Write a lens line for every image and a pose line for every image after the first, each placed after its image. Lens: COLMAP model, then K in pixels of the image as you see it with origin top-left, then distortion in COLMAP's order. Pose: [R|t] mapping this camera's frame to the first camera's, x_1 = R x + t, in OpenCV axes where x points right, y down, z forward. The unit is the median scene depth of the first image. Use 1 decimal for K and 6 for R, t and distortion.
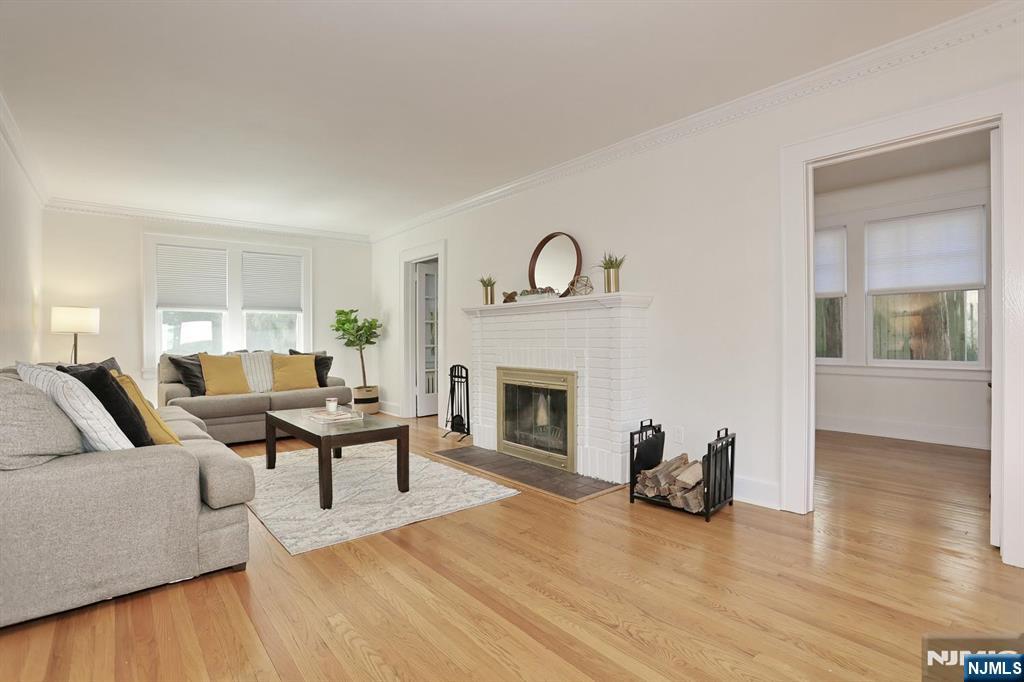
lens RADIAL K [[495.5, 0, 507.6], [0, 495.5, 338.5], [0, 0, 1]] dist [-0.074843, 0.030645]
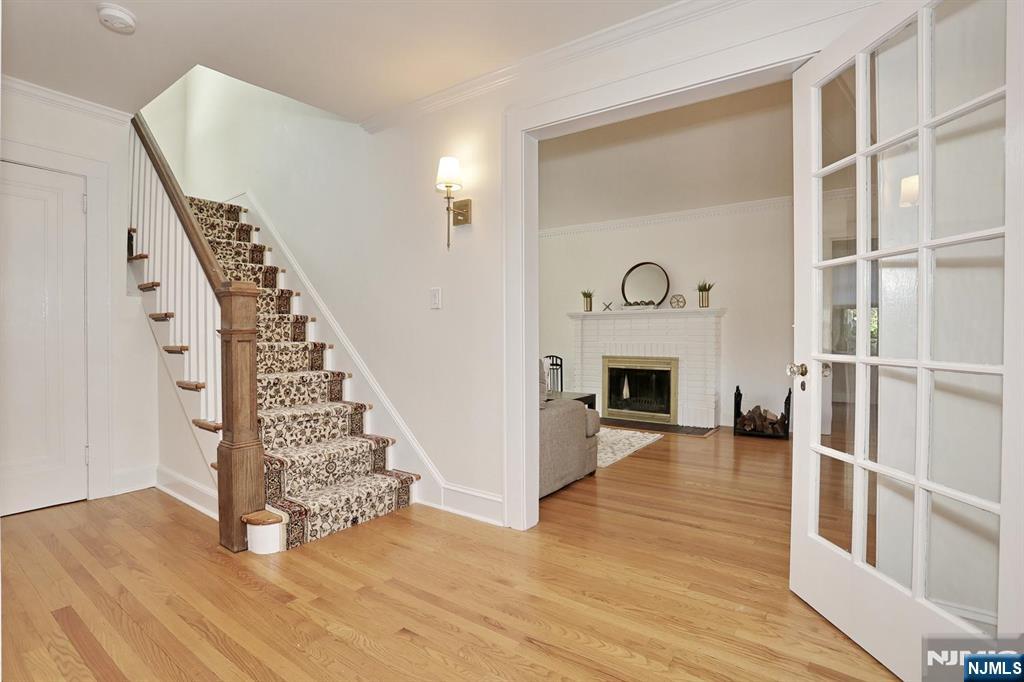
lens RADIAL K [[495.5, 0, 507.6], [0, 495.5, 338.5], [0, 0, 1]] dist [-0.074843, 0.030645]
pose [[0.969482, 0.006418, 0.245077, -0.756362], [-0.007191, 0.999972, 0.002259, 0.007767], [-0.245056, -0.003952, 0.969501, -0.341642]]
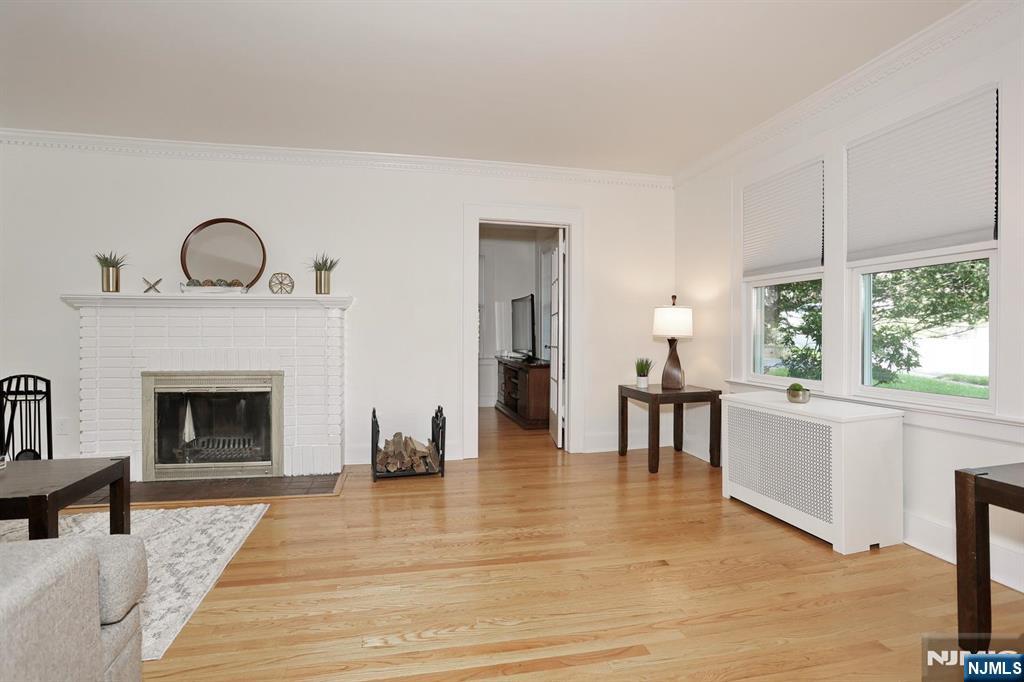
lens RADIAL K [[495.5, 0, 507.6], [0, 495.5, 338.5], [0, 0, 1]] dist [-0.074843, 0.030645]
pose [[0.454892, 0.002901, 0.890542, -0.526692], [-0.004860, 0.999988, -0.000776, 0.000835], [-0.890533, -0.003975, 0.454901, 0.175499]]
